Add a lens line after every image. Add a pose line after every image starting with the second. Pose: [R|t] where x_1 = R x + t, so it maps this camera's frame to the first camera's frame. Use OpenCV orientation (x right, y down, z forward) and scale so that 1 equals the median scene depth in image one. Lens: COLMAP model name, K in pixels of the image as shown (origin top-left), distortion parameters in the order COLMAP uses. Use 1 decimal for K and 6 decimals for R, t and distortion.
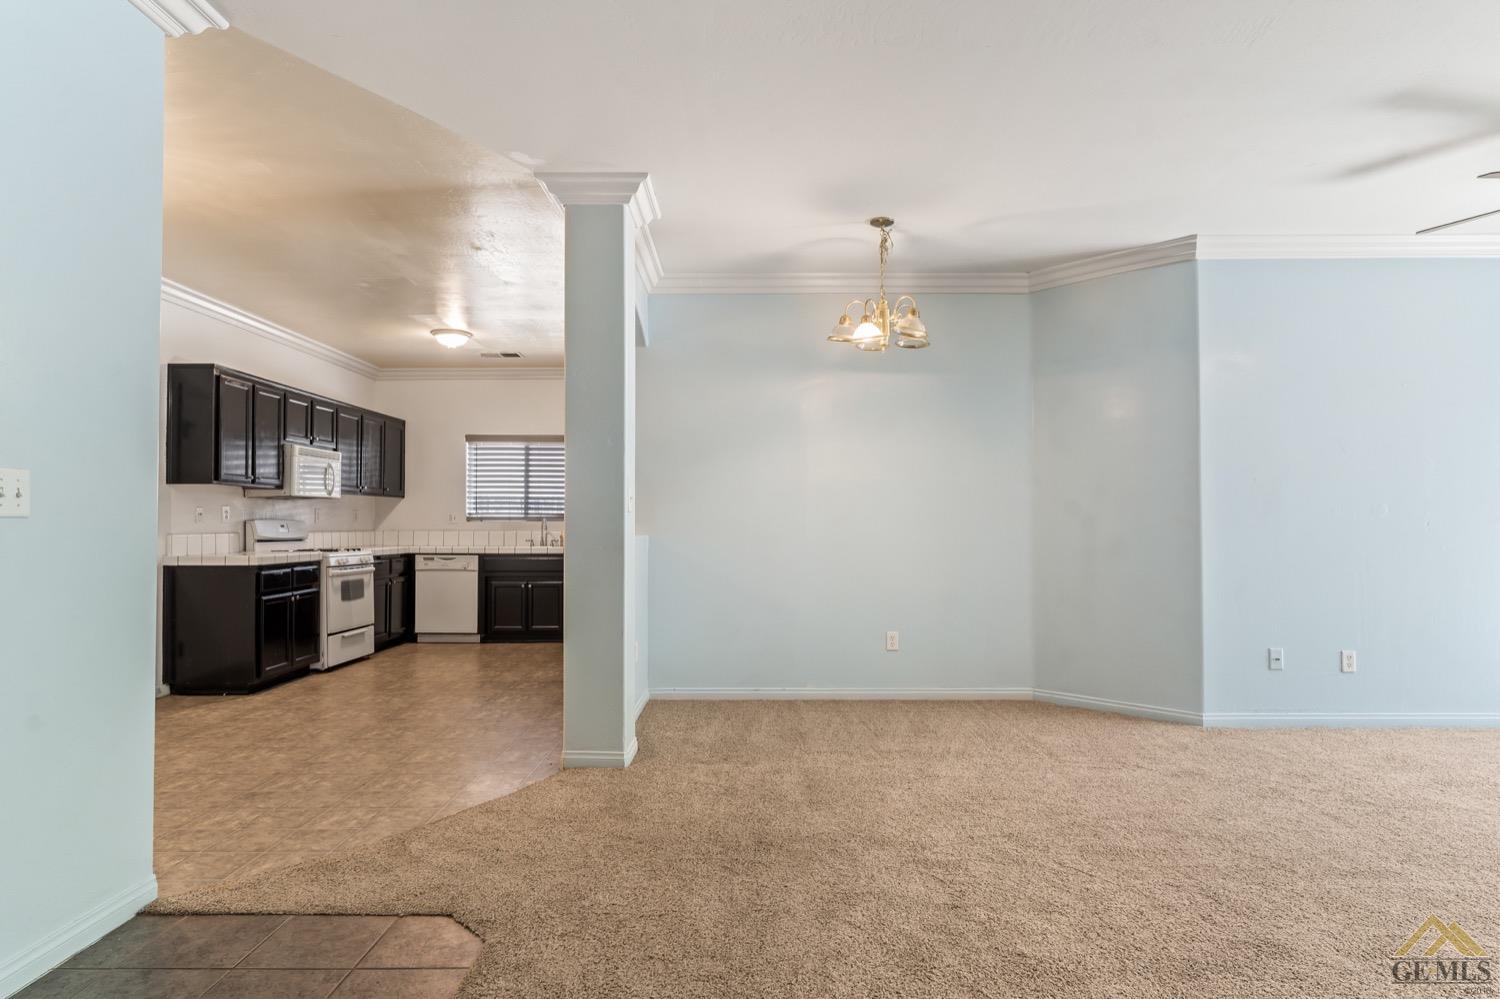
lens RADIAL K [[858.0, 0, 752.9], [0, 858.0, 511.0], [0, 0, 1]] dist [0.003759, 0.004181]
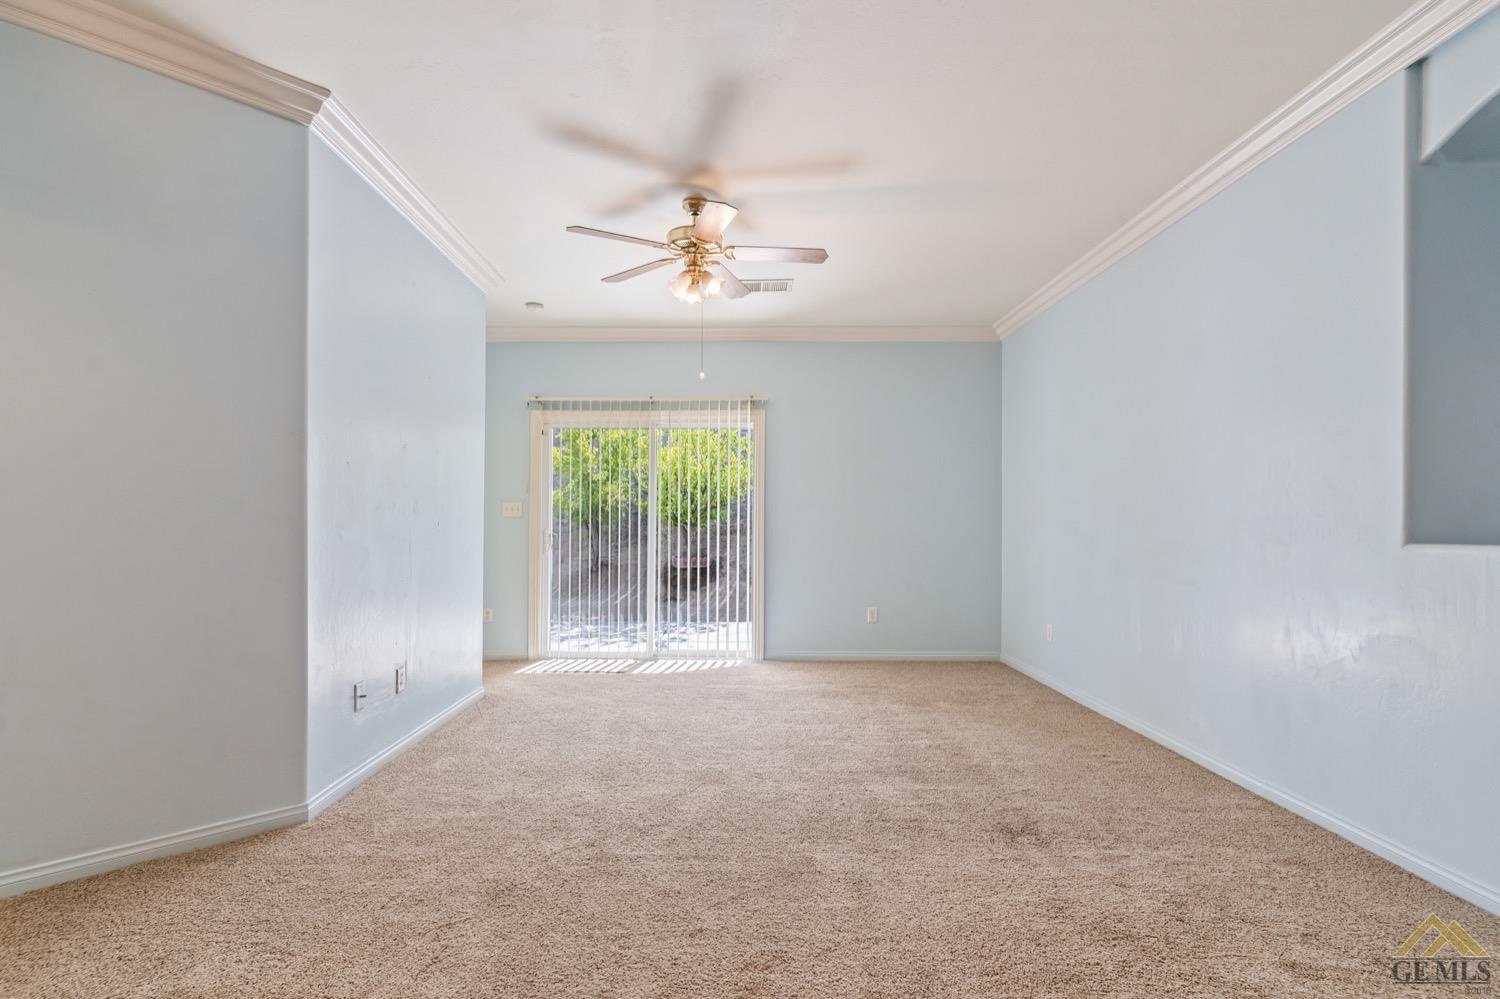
lens RADIAL K [[733.1, 0, 712.8], [0, 733.1, 523.2], [0, 0, 1]] dist [0.002818, -0.000142]
pose [[0.012845, 0.002731, 0.999914, -0.046198], [-0.019545, 0.999806, -0.002480, 0.009888], [-0.999726, -0.019512, 0.012896, 0.598851]]
